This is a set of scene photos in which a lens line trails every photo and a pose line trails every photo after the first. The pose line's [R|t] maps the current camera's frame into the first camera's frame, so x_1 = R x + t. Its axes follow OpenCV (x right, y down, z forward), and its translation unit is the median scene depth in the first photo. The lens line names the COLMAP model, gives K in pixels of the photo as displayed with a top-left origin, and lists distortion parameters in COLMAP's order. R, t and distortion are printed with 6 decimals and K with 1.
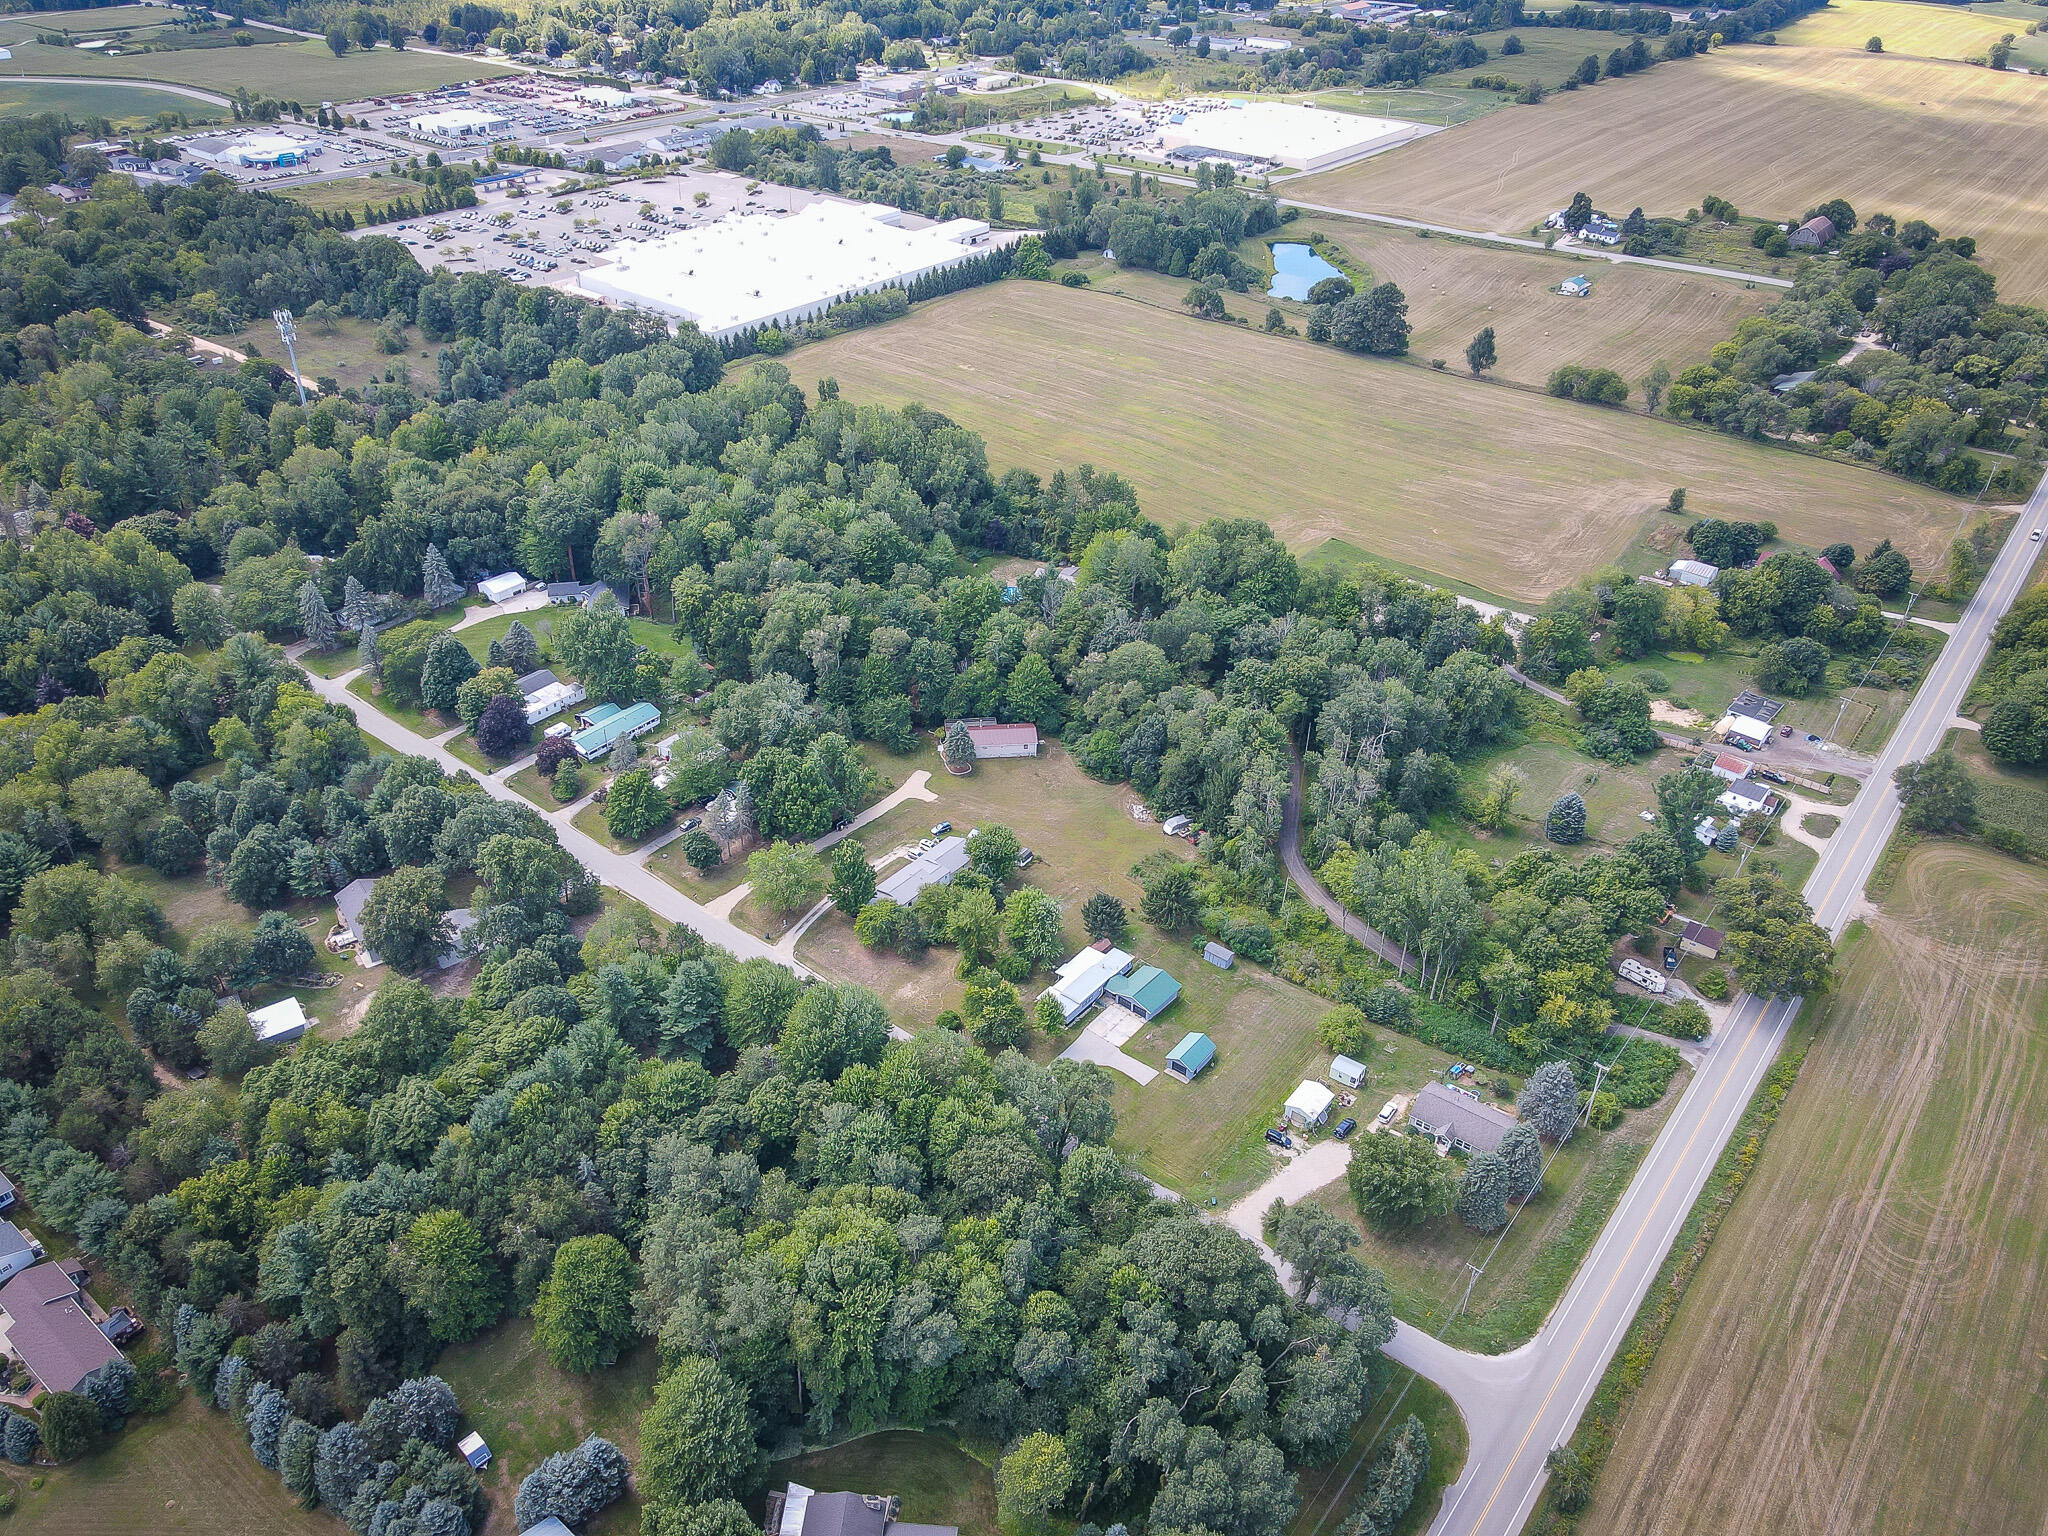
lens RADIAL K [[1497.0, 0, 1011.5], [0, 1497.0, 768.8], [0, 0, 1]] dist [0.018467, 0.007196]
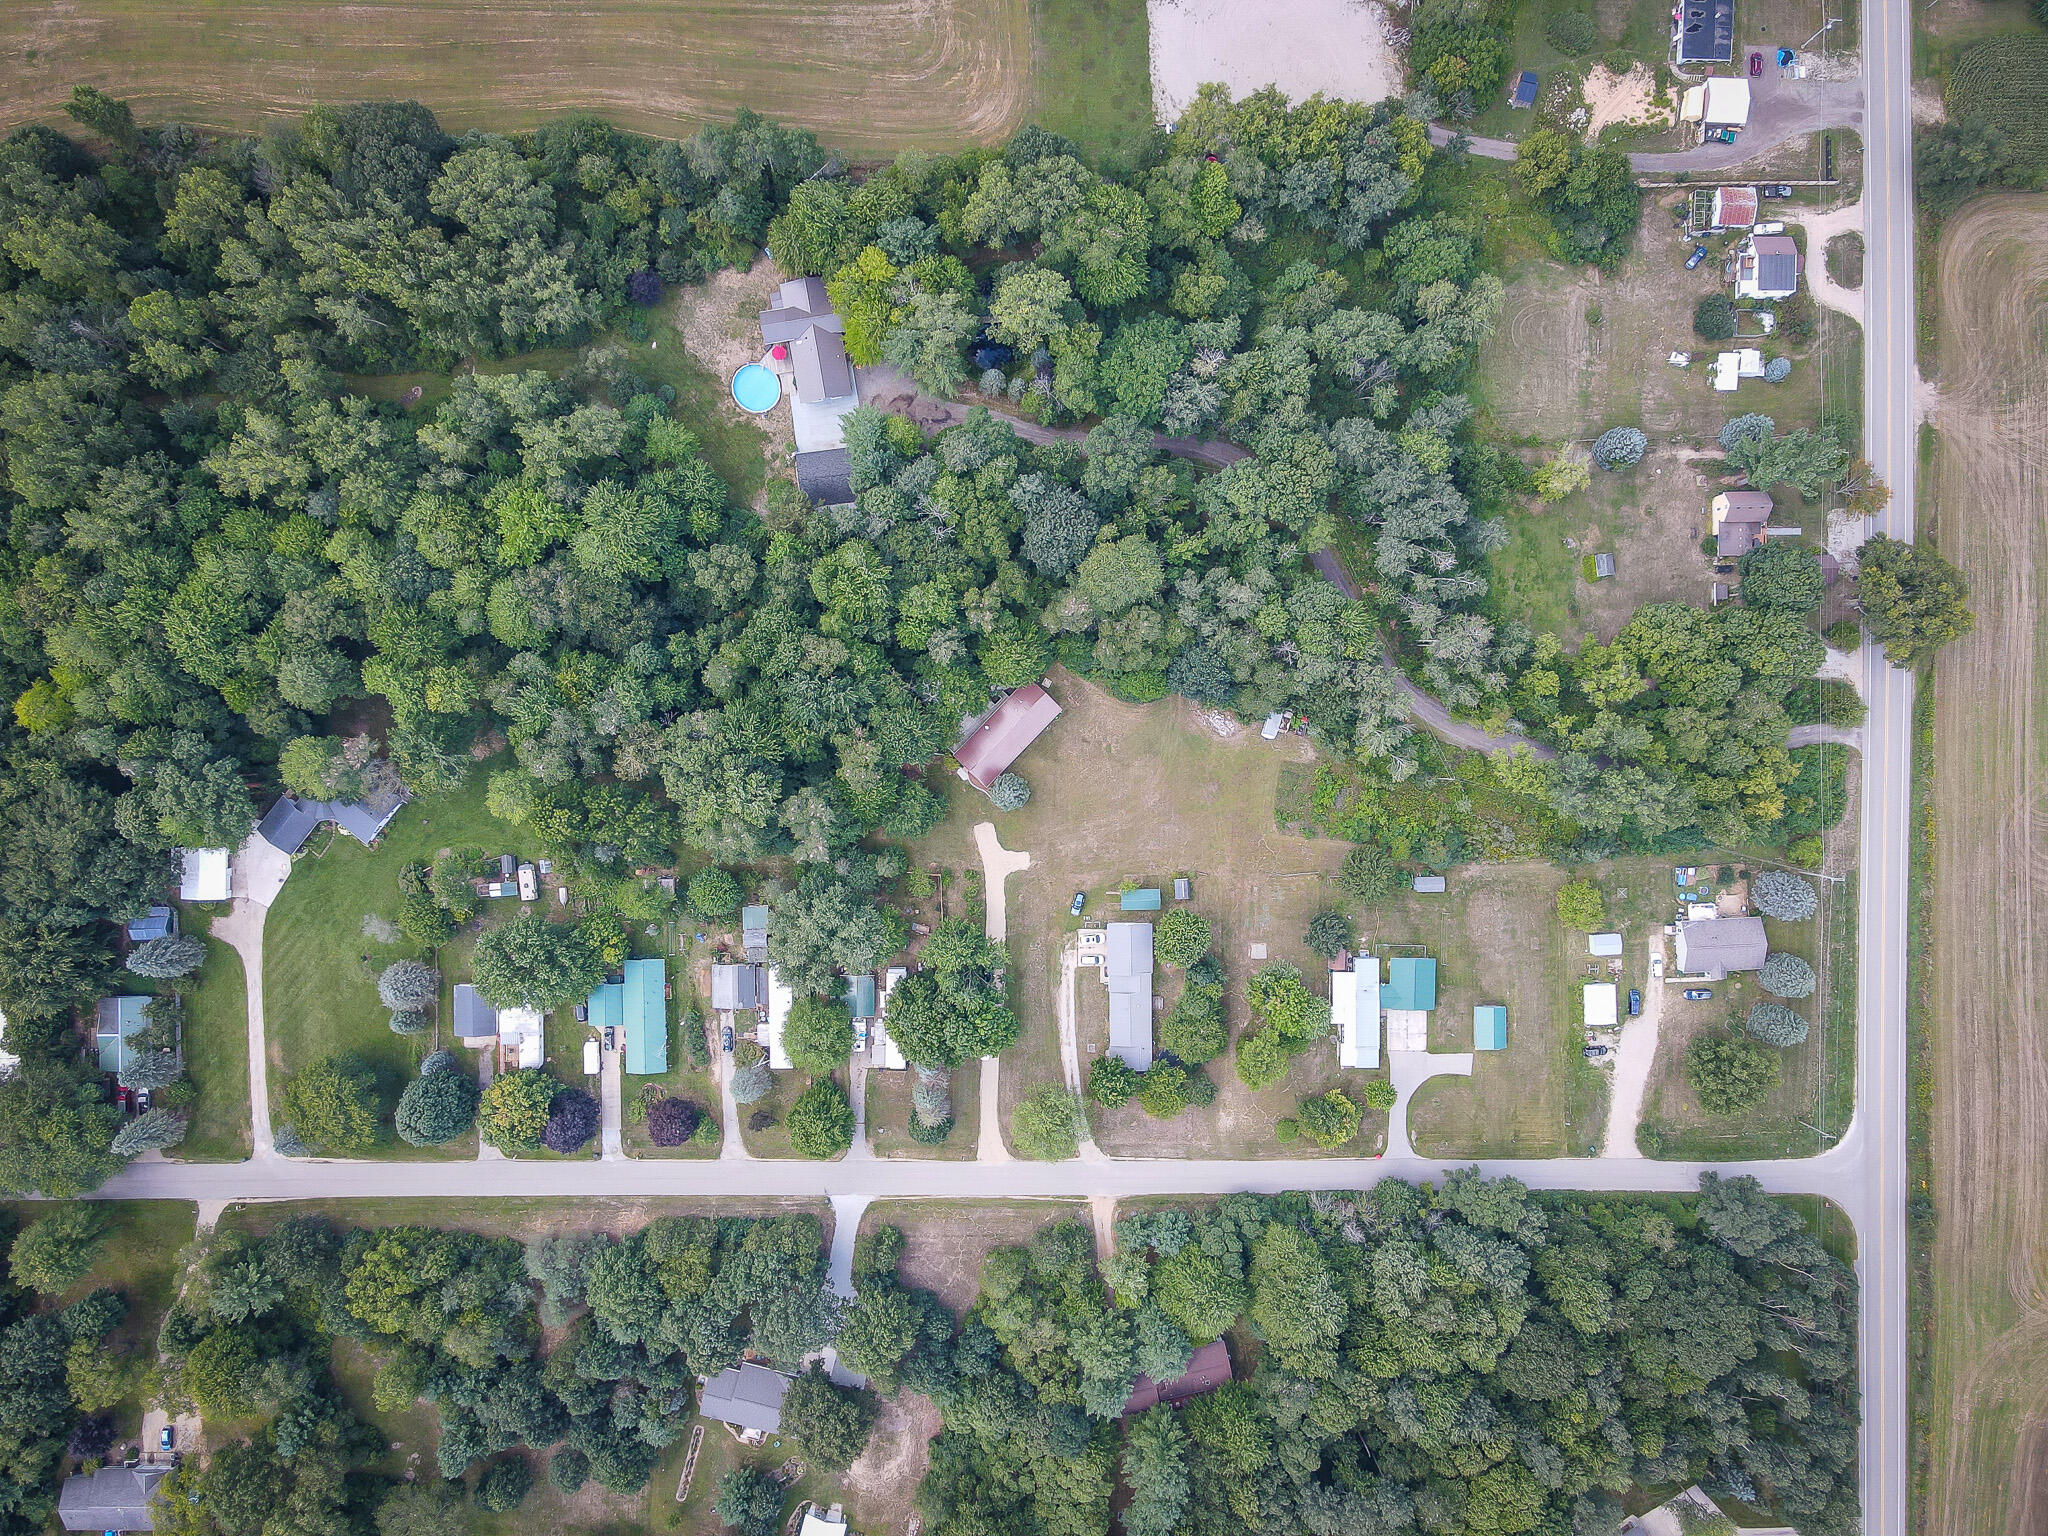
lens RADIAL K [[1497.0, 0, 1011.5], [0, 1497.0, 768.8], [0, 0, 1]] dist [0.018467, 0.007196]
pose [[0.776039, -0.630144, -0.026104, -0.002203], [0.353649, 0.400511, 0.845295, -0.585059], [-0.522203, -0.665213, 0.533662, 0.453117]]
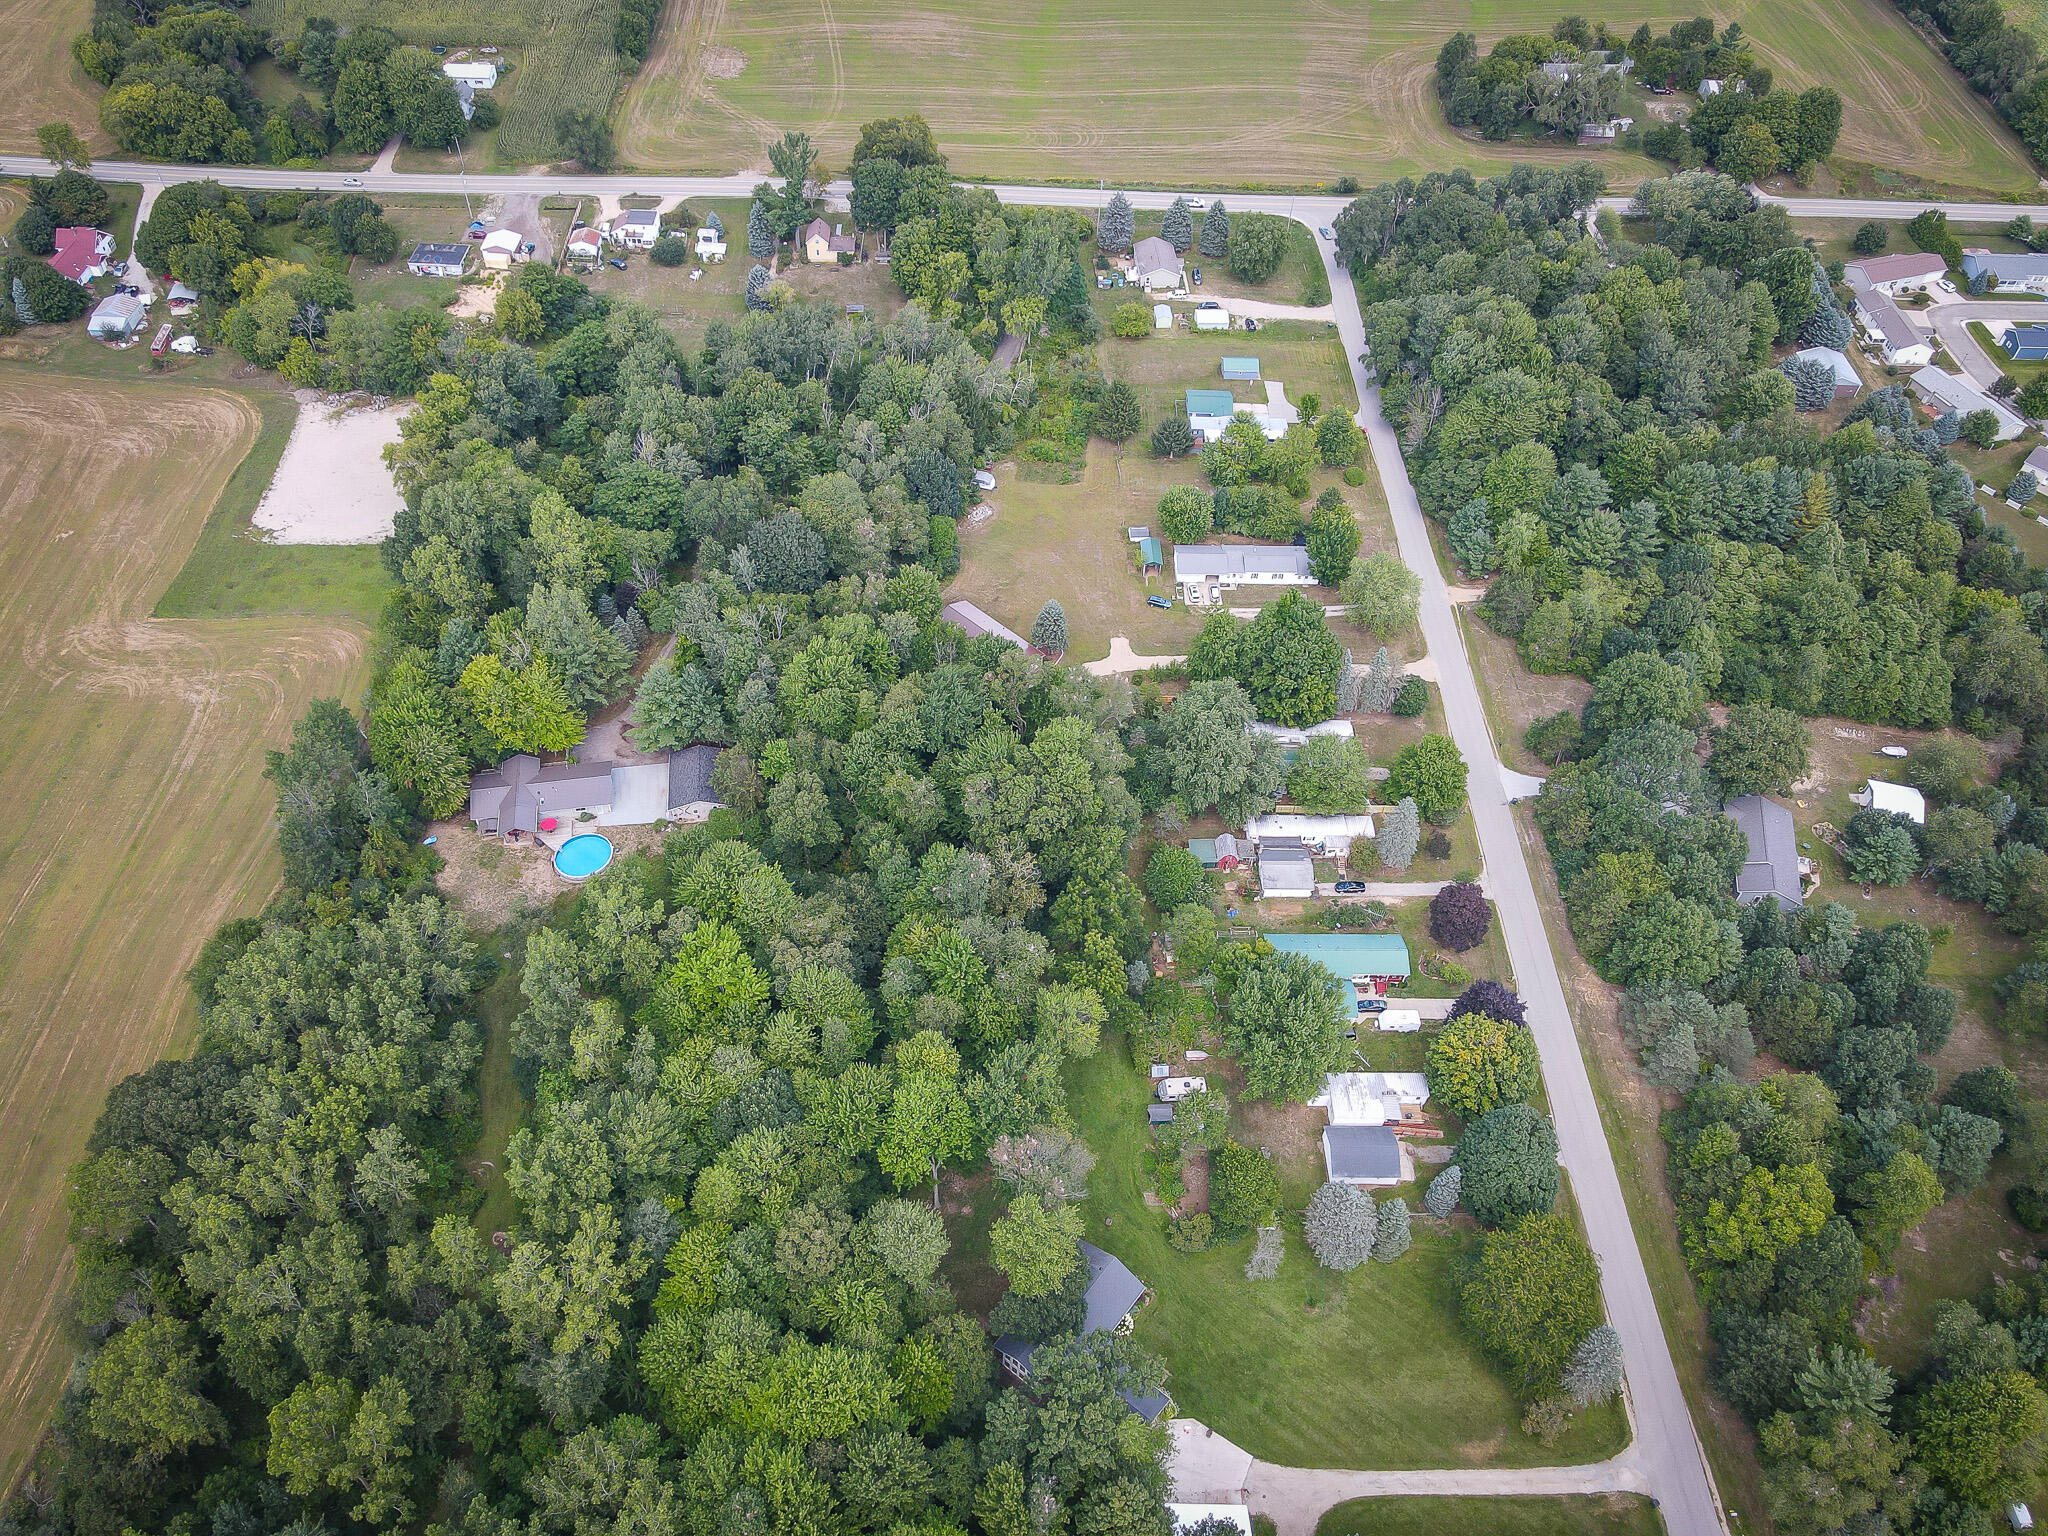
lens RADIAL K [[1497.0, 0, 1011.5], [0, 1497.0, 768.8], [0, 0, 1]] dist [0.018467, 0.007196]
pose [[-0.632798, -0.601051, 0.488165, -0.372214], [0.392891, 0.294025, 0.871313, -0.570313], [-0.667236, 0.743160, 0.050089, 0.829526]]
